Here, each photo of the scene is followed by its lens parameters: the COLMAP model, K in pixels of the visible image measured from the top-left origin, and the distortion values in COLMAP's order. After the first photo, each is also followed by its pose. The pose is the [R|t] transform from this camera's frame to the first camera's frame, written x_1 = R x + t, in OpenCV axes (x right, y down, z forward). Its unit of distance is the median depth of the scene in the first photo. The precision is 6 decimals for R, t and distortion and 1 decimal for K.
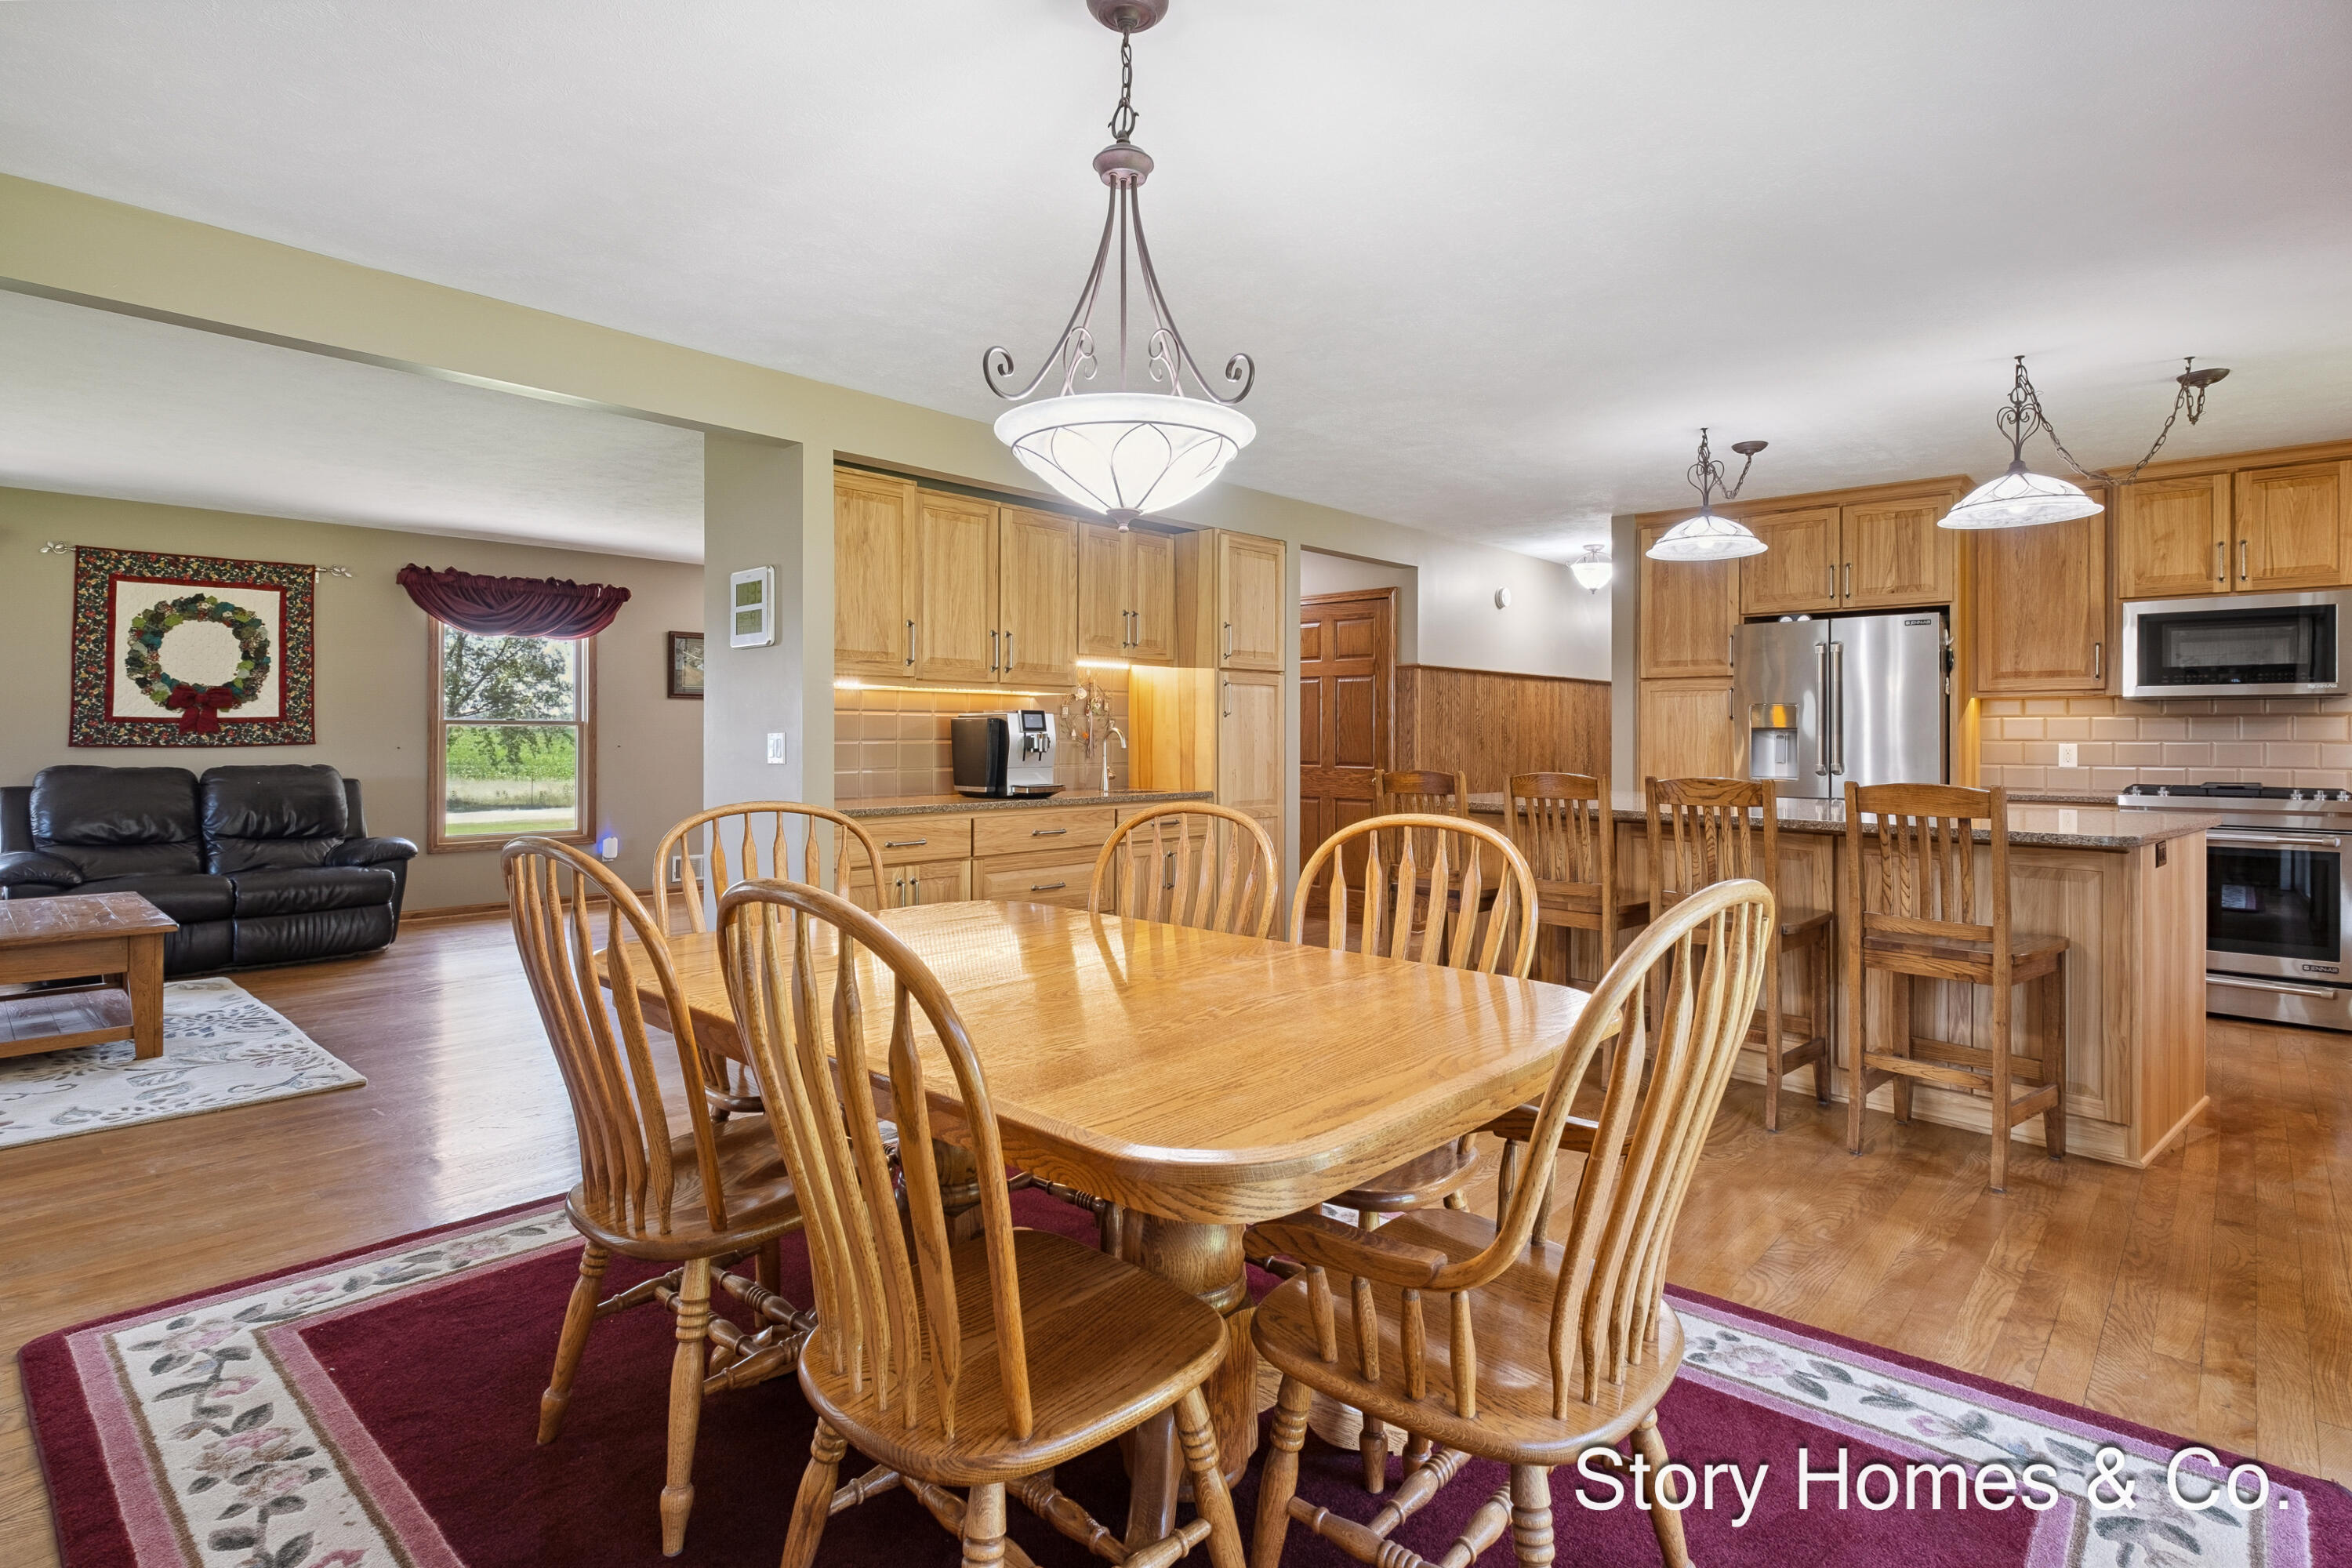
lens RADIAL K [[1154.6, 0, 1186.3], [0, 1154.6, 731.5], [0, 0, 1]] dist [-0.014941, 0.000852]
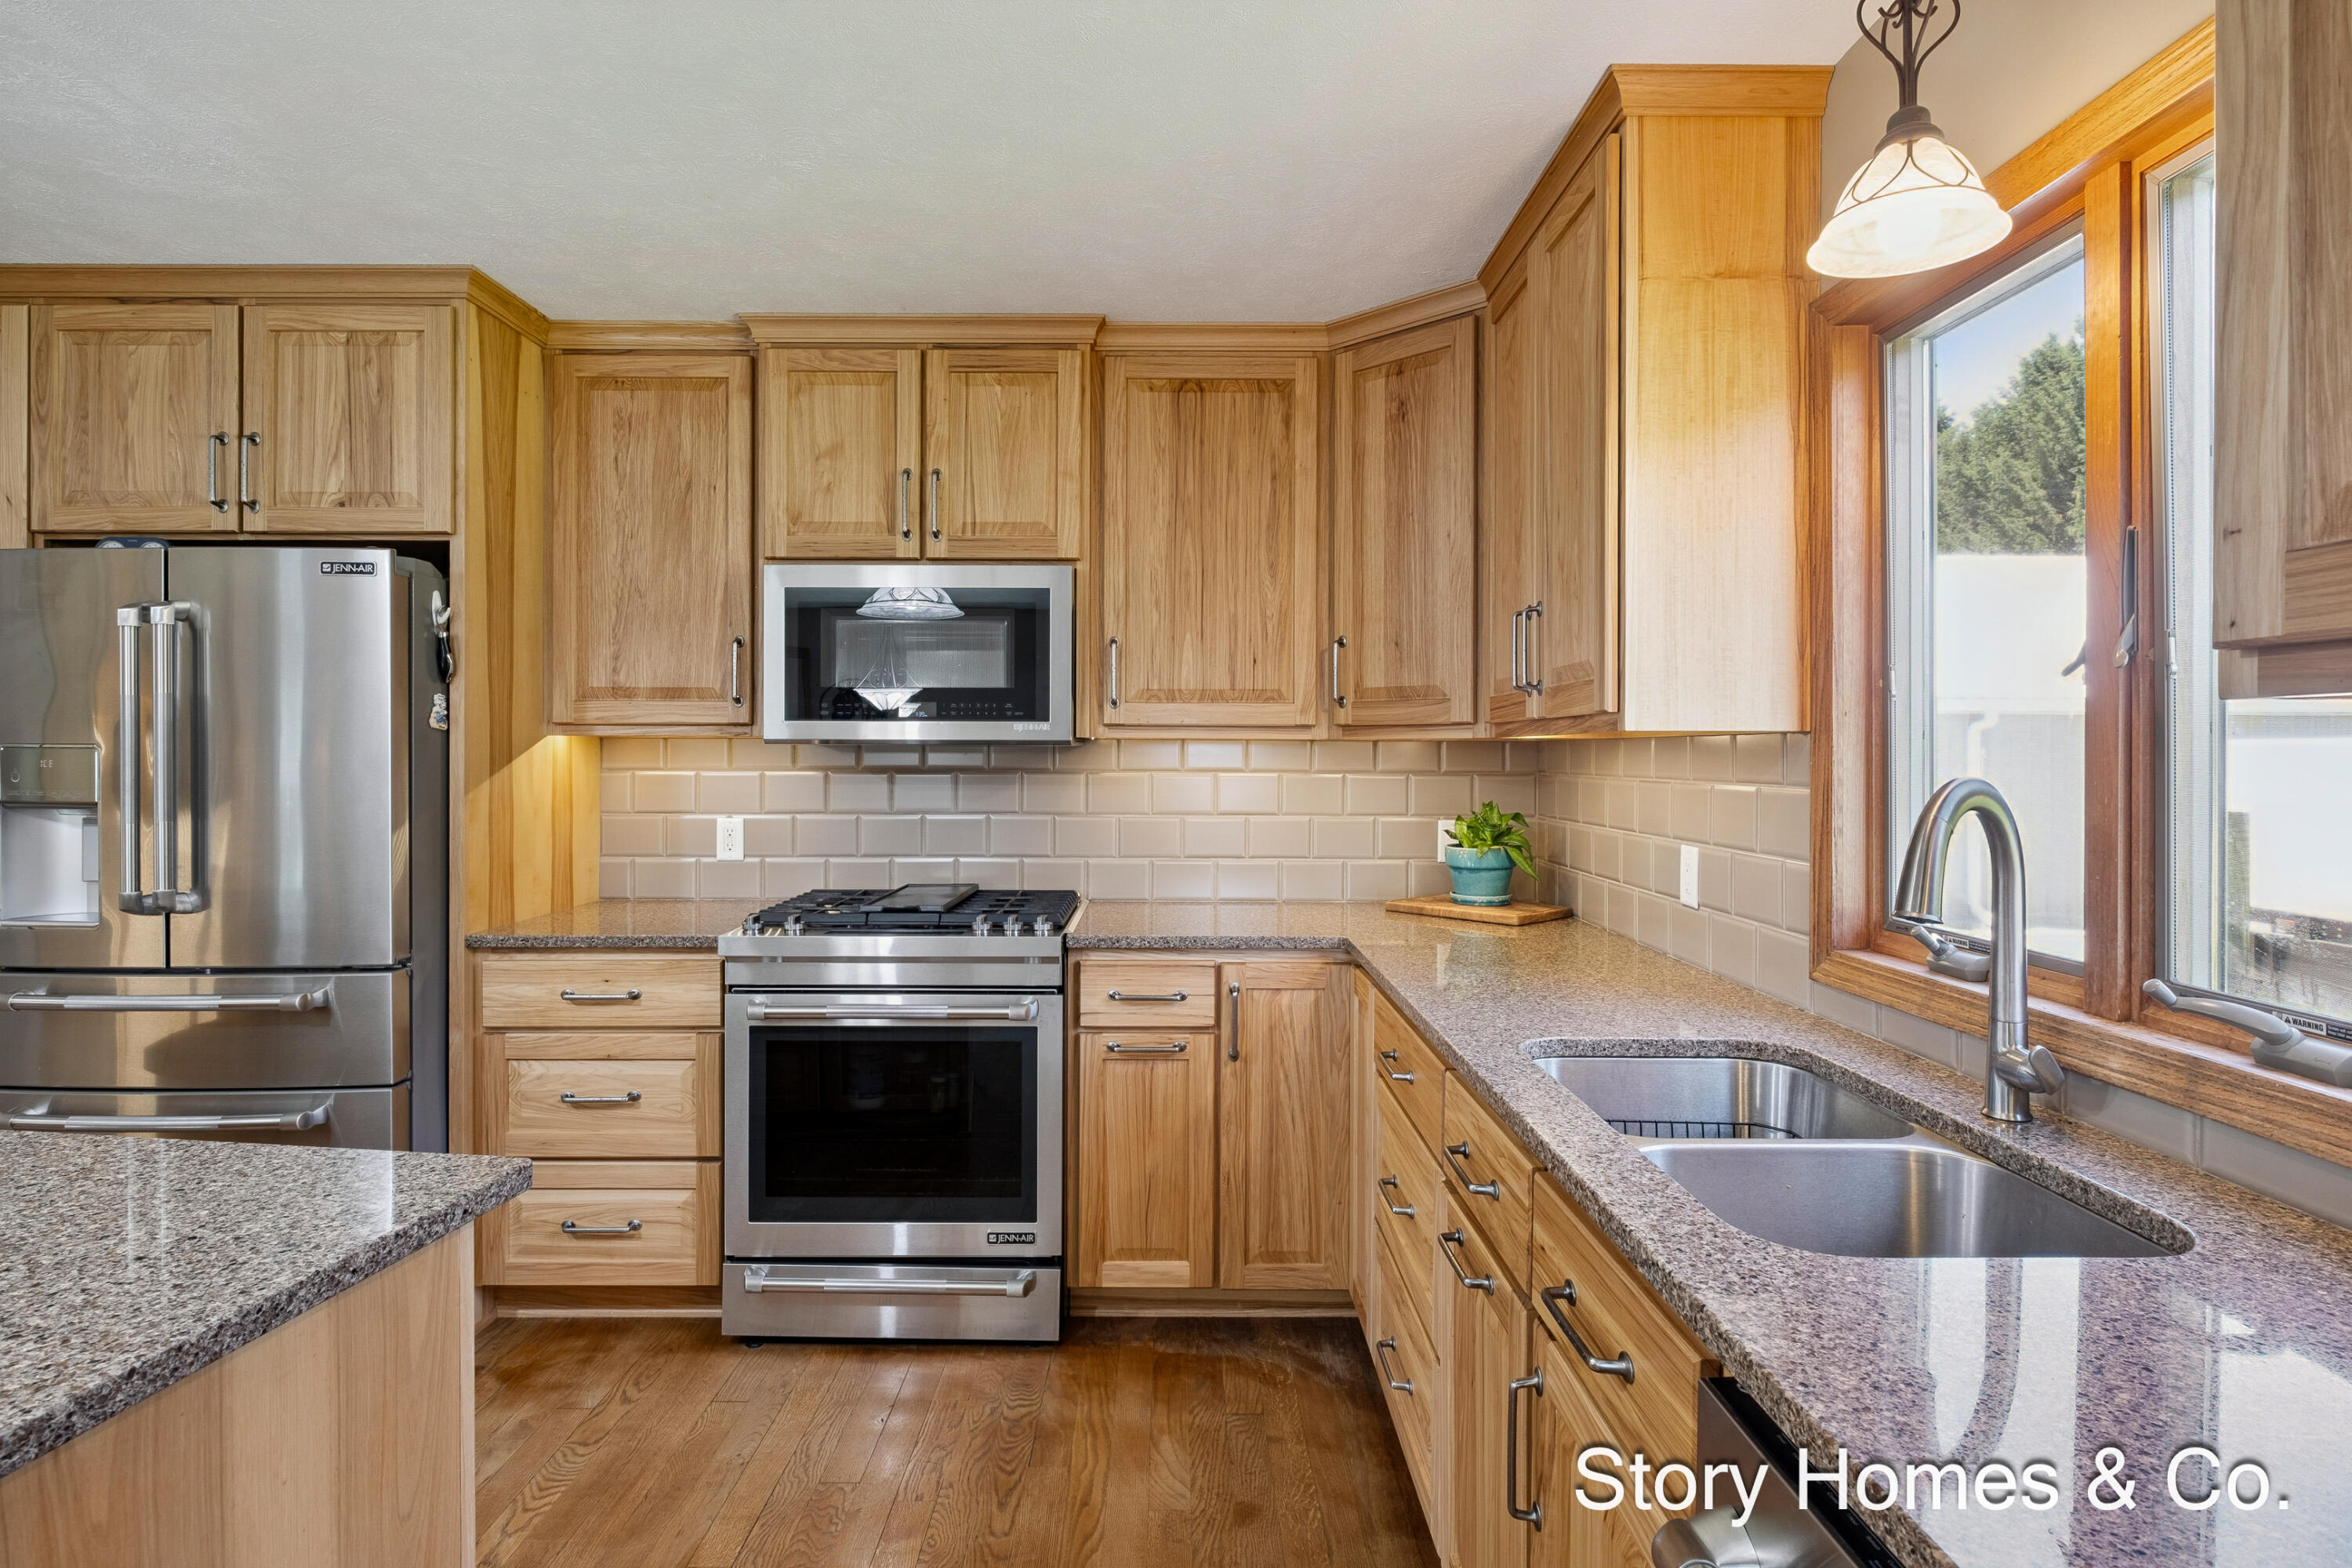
lens RADIAL K [[1256.2, 0, 1167.1], [0, 1256.2, 760.9], [0, 0, 1]] dist [0.003671, 0.000049]
pose [[0.729366, -0.003099, 0.684116, 0.532294], [-0.002287, 0.999973, 0.006969, -0.023862], [-0.684120, -0.006648, 0.729339, 0.422017]]
